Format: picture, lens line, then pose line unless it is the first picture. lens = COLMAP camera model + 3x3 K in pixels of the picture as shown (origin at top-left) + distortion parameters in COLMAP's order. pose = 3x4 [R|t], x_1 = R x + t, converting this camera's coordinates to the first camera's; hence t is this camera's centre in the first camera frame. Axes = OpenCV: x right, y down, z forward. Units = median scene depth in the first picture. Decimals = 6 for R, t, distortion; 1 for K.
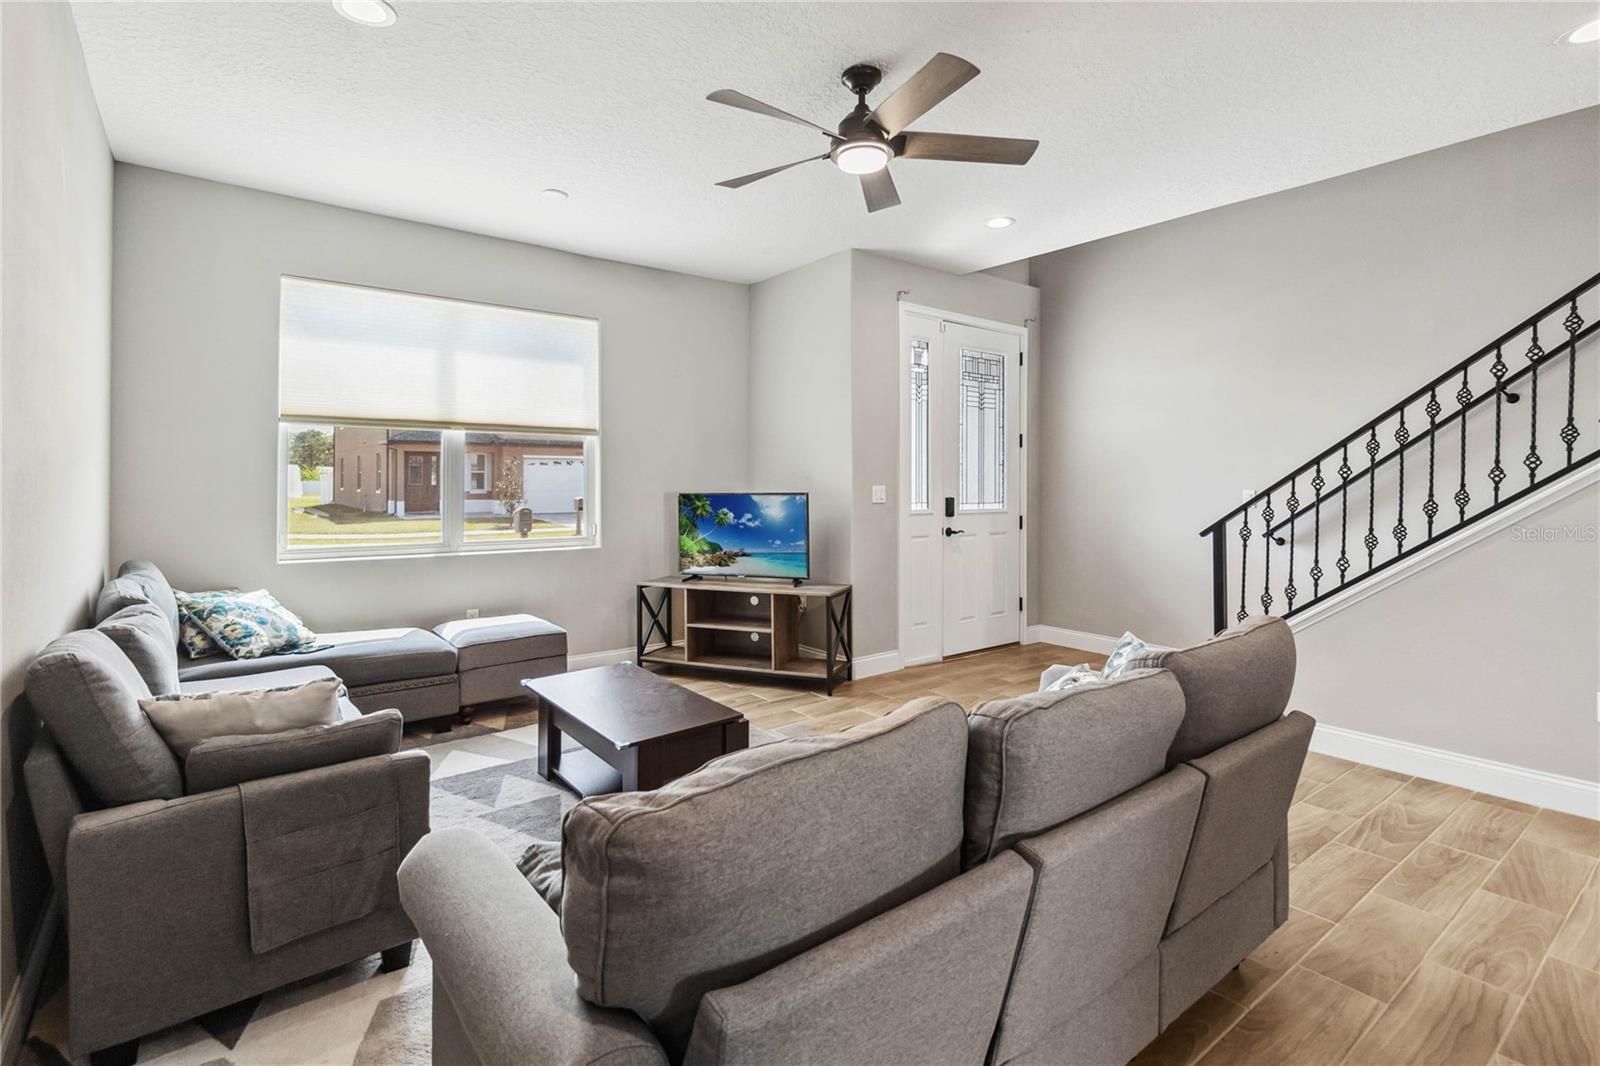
lens RADIAL K [[760.3, 0, 791.7], [0, 760.3, 488.3], [0, 0, 1]] dist [0.000150, -0.000173]
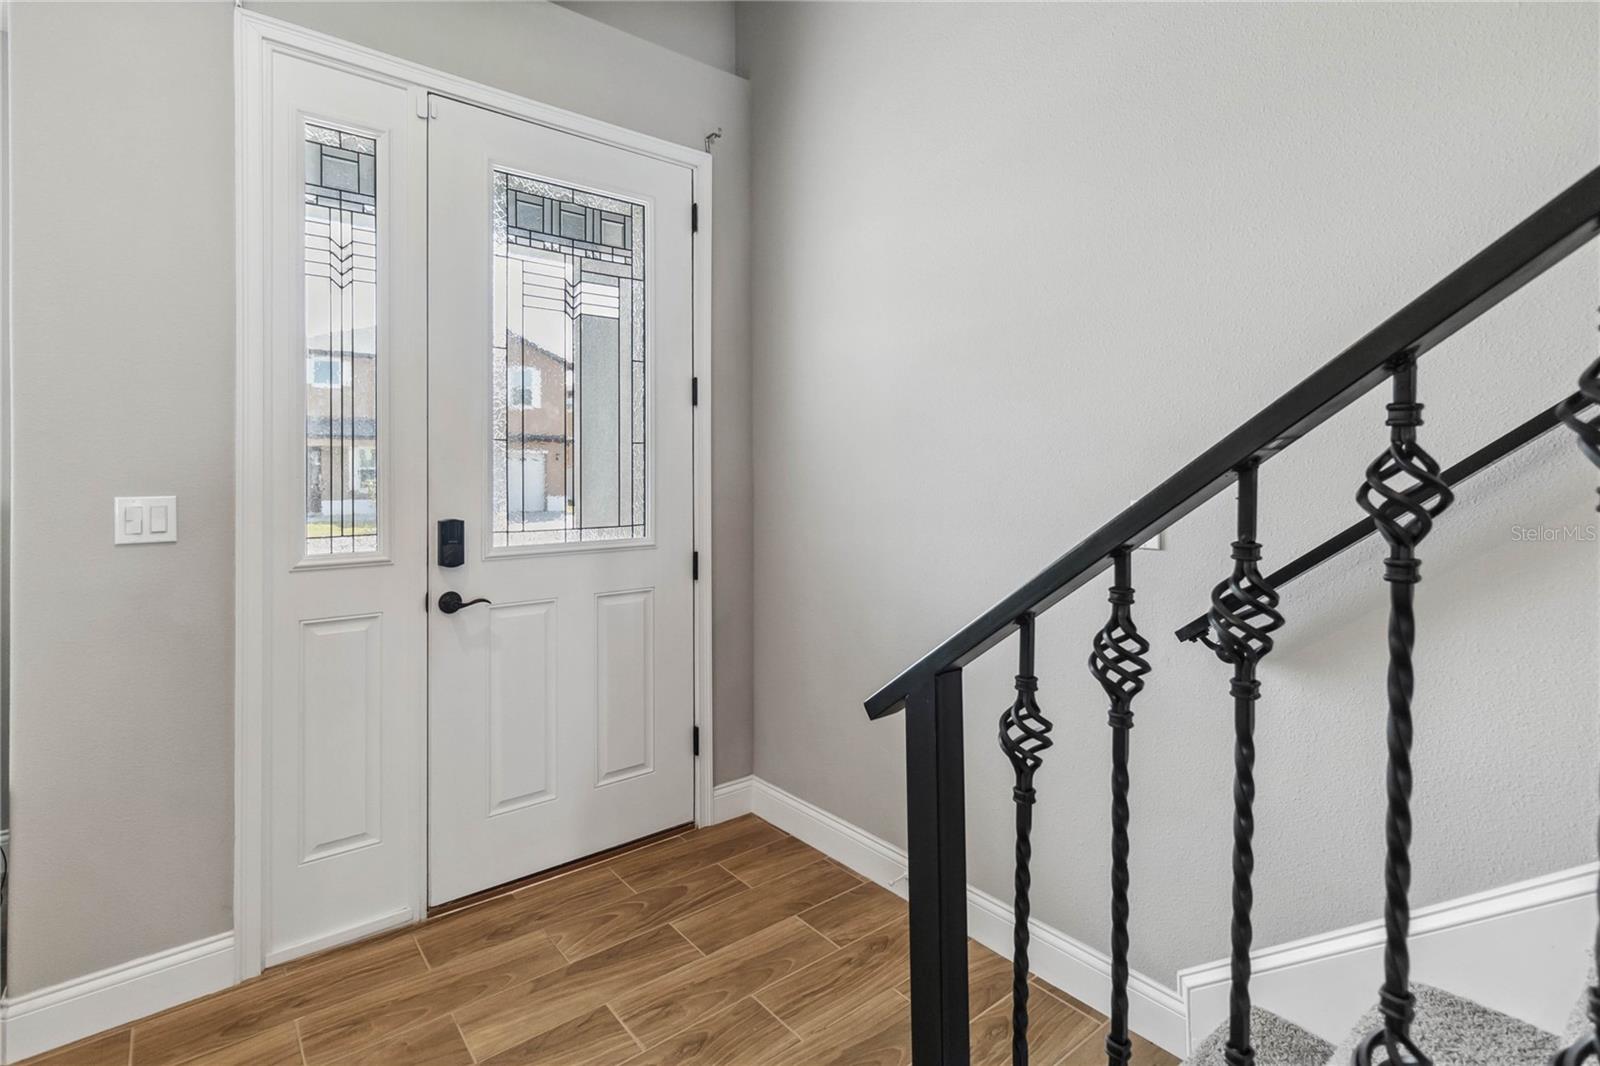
lens RADIAL K [[760.3, 0, 795.9], [0, 760.3, 482.8], [0, 0, 1]] dist [0.000150, -0.000173]
pose [[0.999732, -0.009902, 0.020940, 0.400575], [0.009841, 0.999947, 0.003041, -0.008049], [-0.020969, -0.002834, 0.999776, 0.599446]]
